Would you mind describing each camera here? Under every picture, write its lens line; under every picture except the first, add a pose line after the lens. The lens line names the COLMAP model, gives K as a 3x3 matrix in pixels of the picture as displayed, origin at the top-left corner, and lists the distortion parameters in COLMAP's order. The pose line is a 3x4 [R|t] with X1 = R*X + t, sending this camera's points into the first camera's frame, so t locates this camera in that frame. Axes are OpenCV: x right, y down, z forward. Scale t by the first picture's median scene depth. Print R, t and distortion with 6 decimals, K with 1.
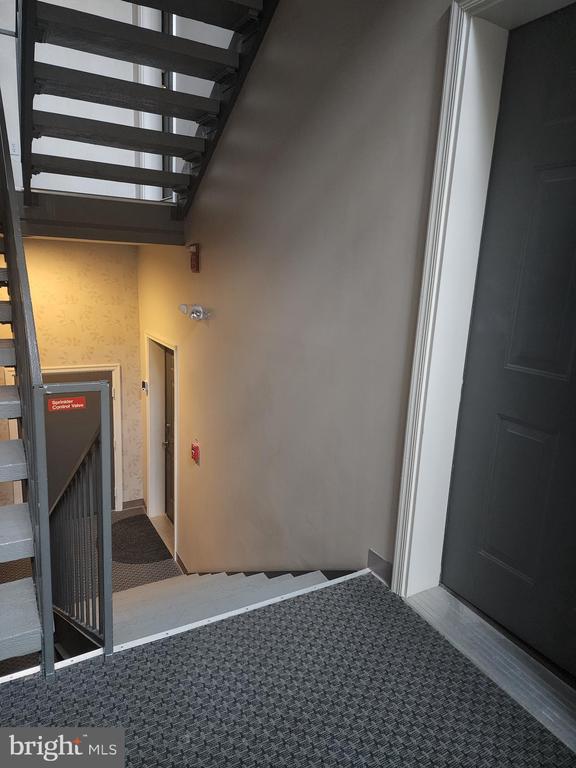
lens RADIAL K [[509.6, 0, 288.0], [0, 509.6, 384.0], [0, 0, 1]] dist [0.057306, -0.048107]
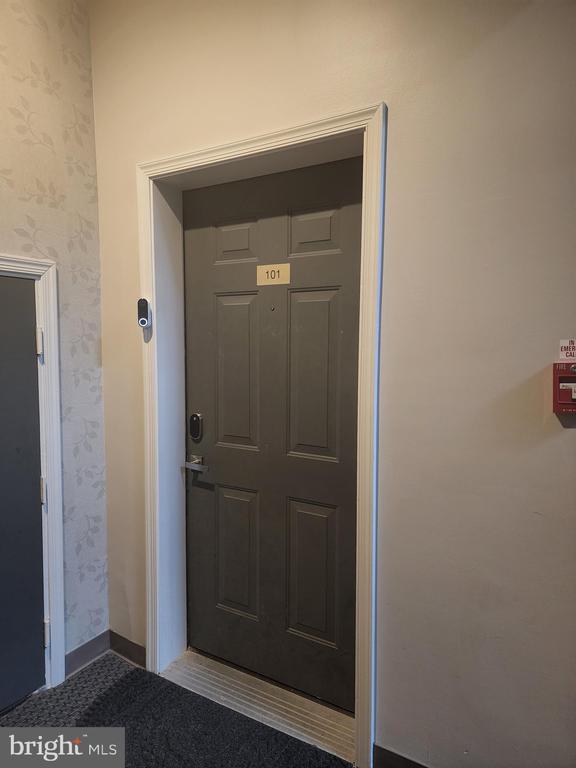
lens RADIAL K [[509.6, 0, 288.0], [0, 509.6, 384.0], [0, 0, 1]] dist [0.057306, -0.048107]
pose [[0.855442, -0.082655, 0.511261, -0.381111], [0.143899, 0.986245, -0.081326, 0.099110], [-0.497506, 0.143140, 0.855569, 0.620200]]
